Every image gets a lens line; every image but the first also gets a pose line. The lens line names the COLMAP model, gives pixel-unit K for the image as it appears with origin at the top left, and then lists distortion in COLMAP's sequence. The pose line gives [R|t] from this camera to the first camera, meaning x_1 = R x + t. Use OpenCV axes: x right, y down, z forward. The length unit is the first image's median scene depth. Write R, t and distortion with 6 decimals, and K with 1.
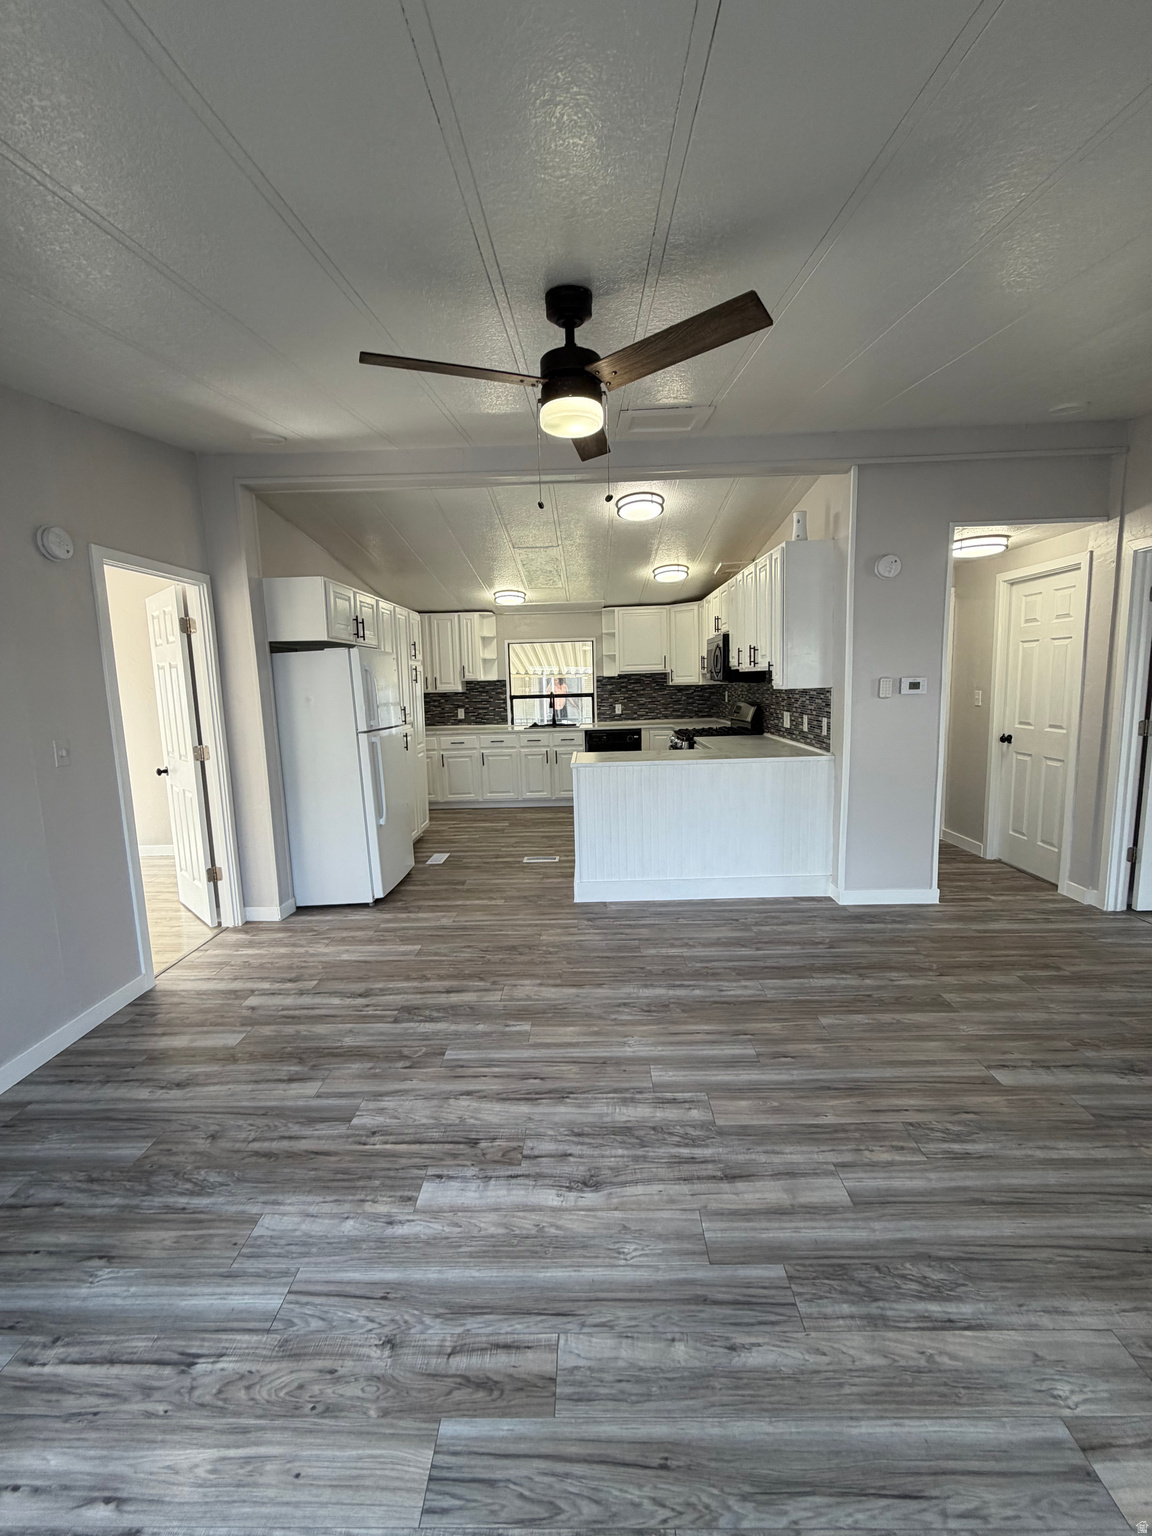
lens RADIAL K [[612.0, 0, 576.6], [0, 612.0, 761.8], [0, 0, 1]] dist [-0.000903, 0.000506]
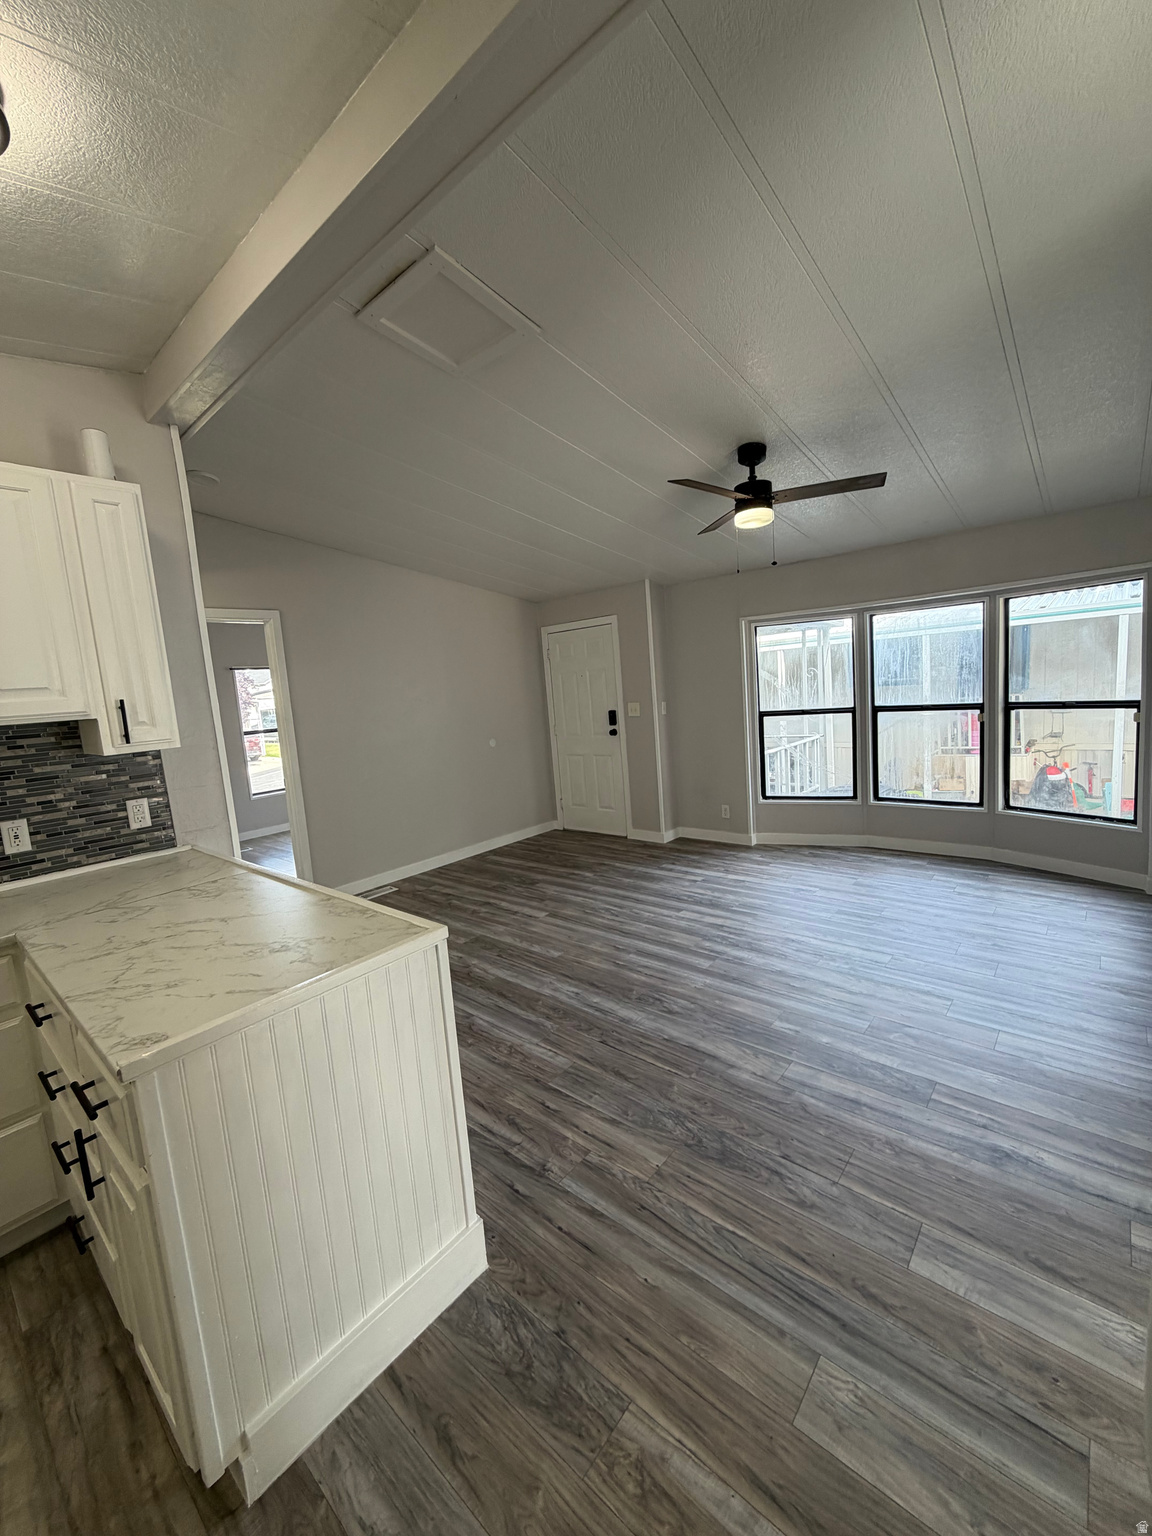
lens RADIAL K [[612.0, 0, 574.3], [0, 612.0, 766.0], [0, 0, 1]] dist [-0.000903, 0.000506]
pose [[-0.766234, 0.003362, 0.642553, -0.429708], [0.181809, 0.960258, 0.211780, -0.217883], [-0.616305, 0.279095, -0.736393, 1.670623]]
